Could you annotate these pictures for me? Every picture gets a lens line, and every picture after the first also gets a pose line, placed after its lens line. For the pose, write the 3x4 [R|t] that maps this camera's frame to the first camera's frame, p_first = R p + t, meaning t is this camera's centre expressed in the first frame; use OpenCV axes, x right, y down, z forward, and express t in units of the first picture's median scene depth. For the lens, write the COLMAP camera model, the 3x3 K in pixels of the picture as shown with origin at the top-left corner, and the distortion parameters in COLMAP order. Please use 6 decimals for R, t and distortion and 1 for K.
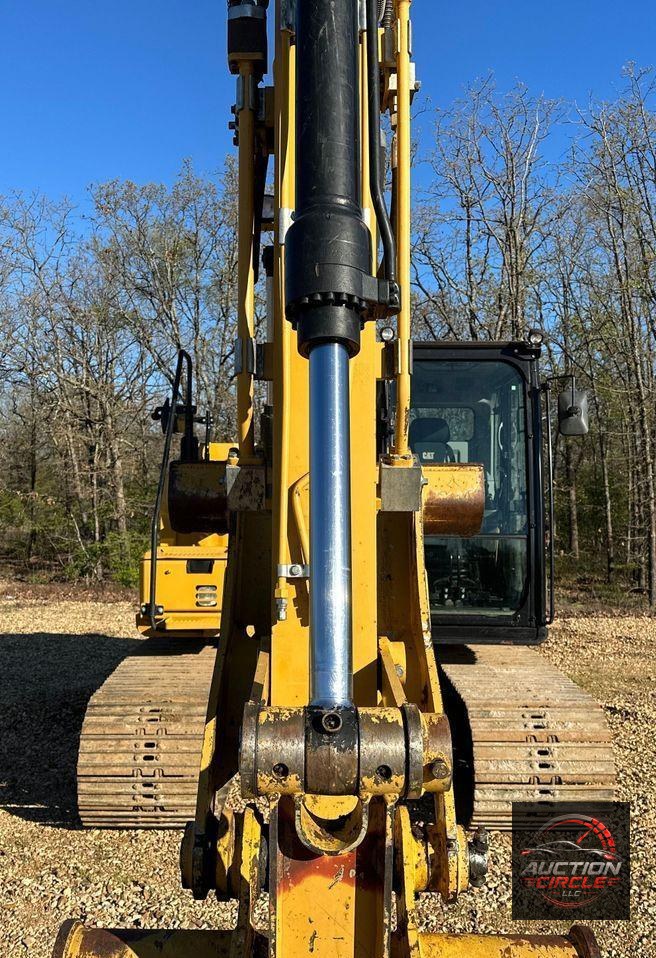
lens RADIAL K [[1042.0, 0, 328.0], [0, 1042.0, 479.0], [0, 0, 1]] dist [0.004721, 0.006414]
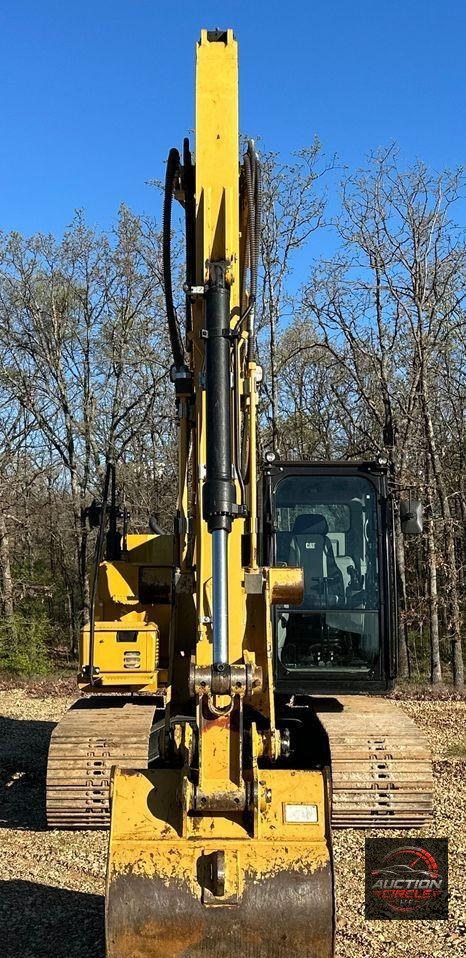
lens RADIAL K [[1228.8, 0, 229.2], [0, 1228.8, 452.3], [0, 0, 1]] dist [0.016494, -0.000474]
pose [[0.999967, -0.007562, -0.002922, 0.011410], [0.007298, 0.996650, -0.081458, -0.022922], [0.003528, 0.081434, 0.996672, -0.669844]]
